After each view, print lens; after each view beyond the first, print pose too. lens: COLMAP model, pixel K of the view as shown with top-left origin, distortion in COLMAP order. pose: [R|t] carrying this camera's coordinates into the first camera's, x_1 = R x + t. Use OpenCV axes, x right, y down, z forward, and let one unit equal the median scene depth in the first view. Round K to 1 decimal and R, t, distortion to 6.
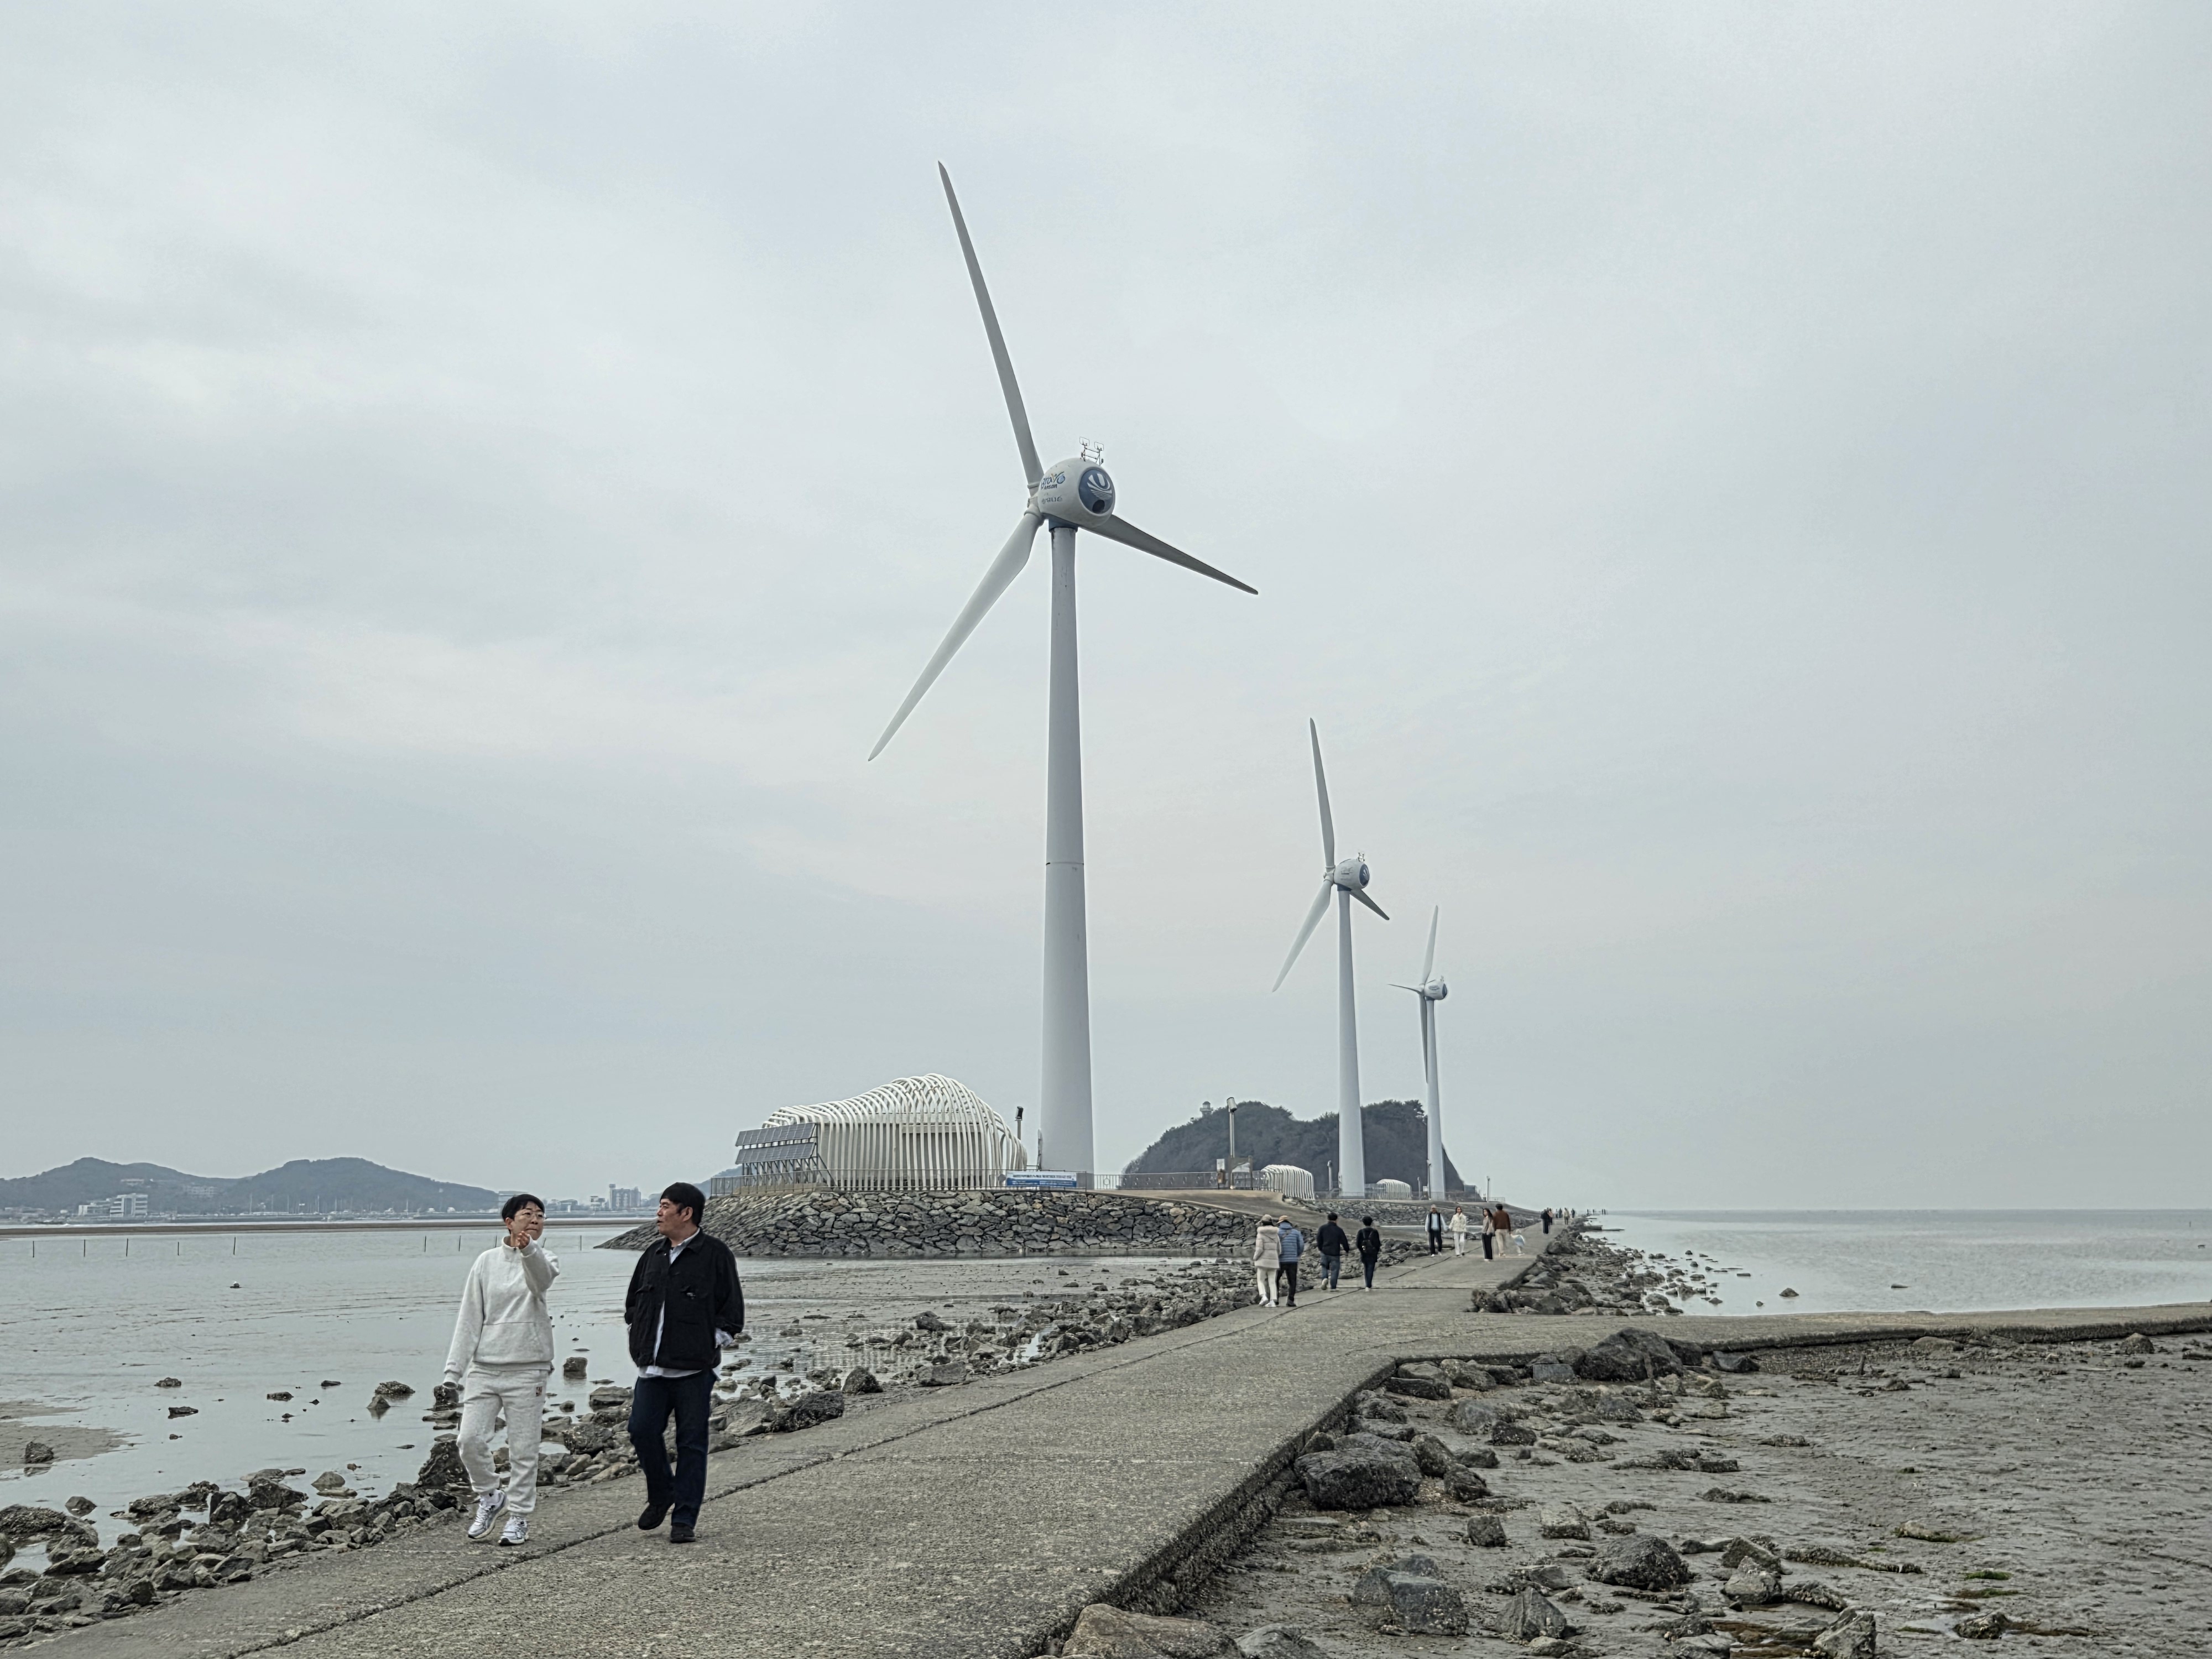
lens RADIAL K [[2295.9, 0, 1106.0], [0, 2295.9, 829.5], [0, 0, 1]] dist [0.049140, 0.002995]
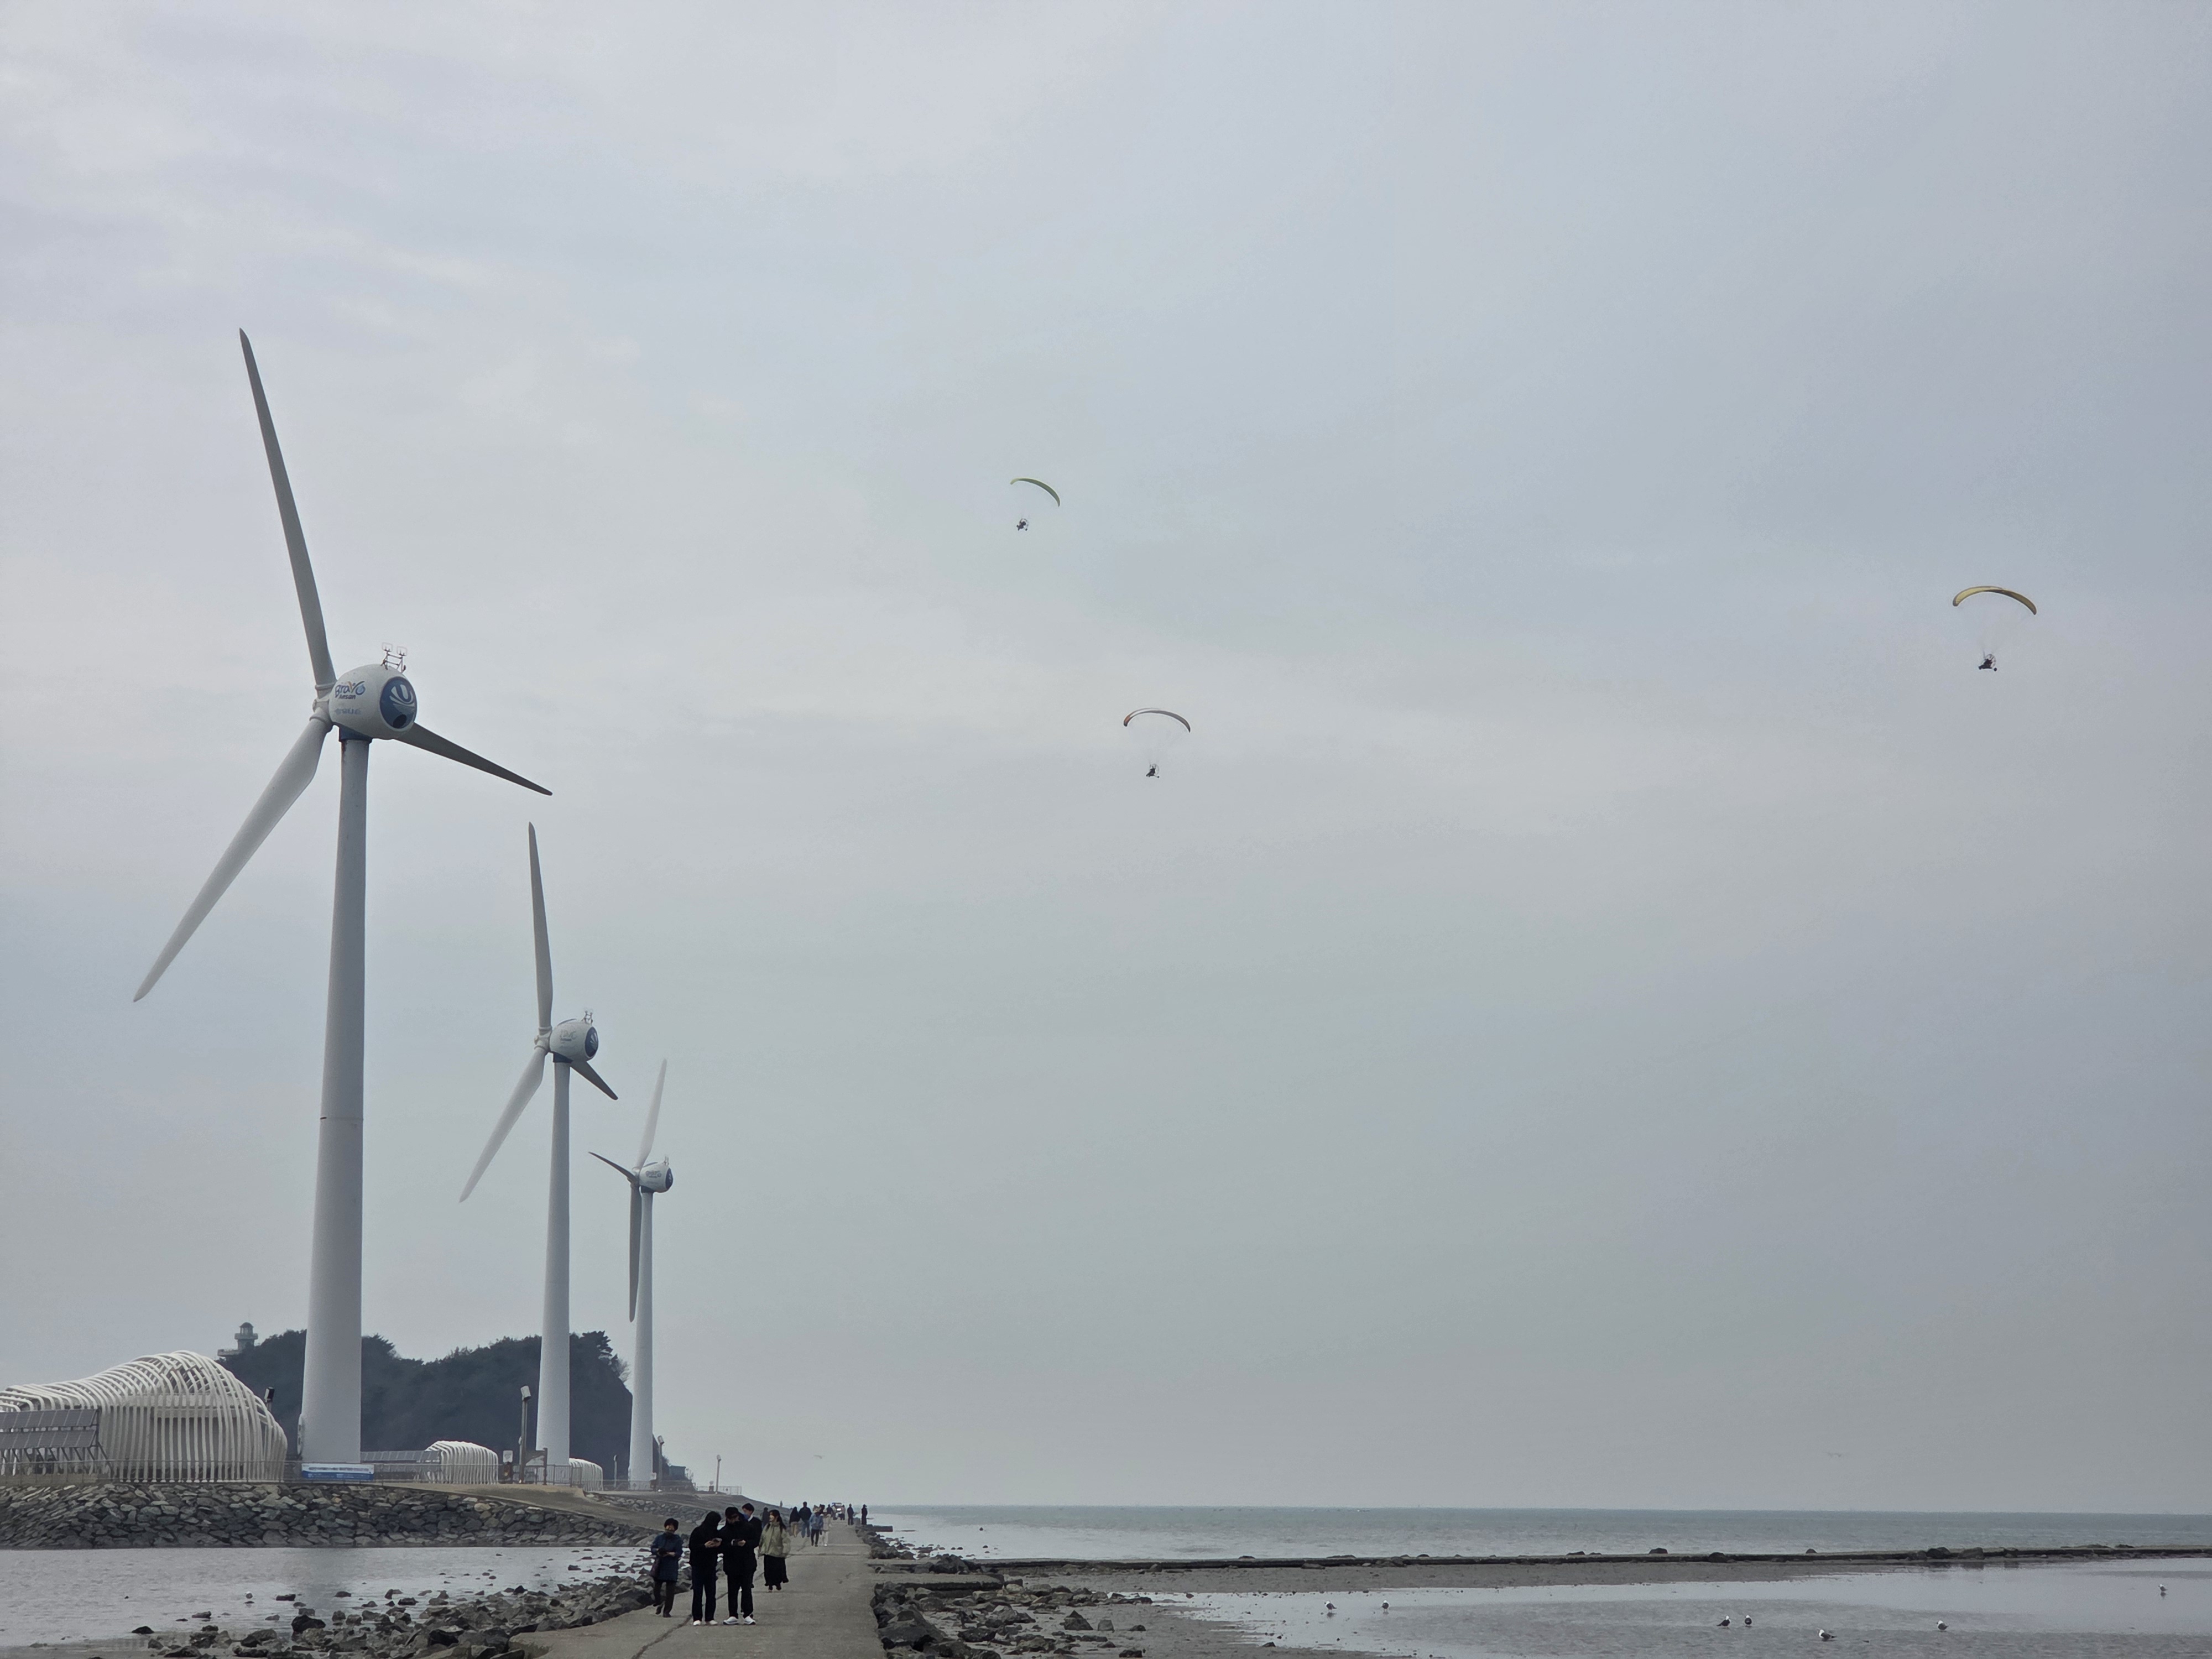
lens RADIAL K [[4429.0, 0, 1106.0], [0, 4429.0, 829.5], [0, 0, 1]] dist [0.151522, -0.372348]
pose [[0.964758, 0.052299, 0.257891, -0.194307], [-0.055932, 0.998412, 0.006766, -0.133368], [-0.257127, -0.020952, 0.966150, -0.798504]]
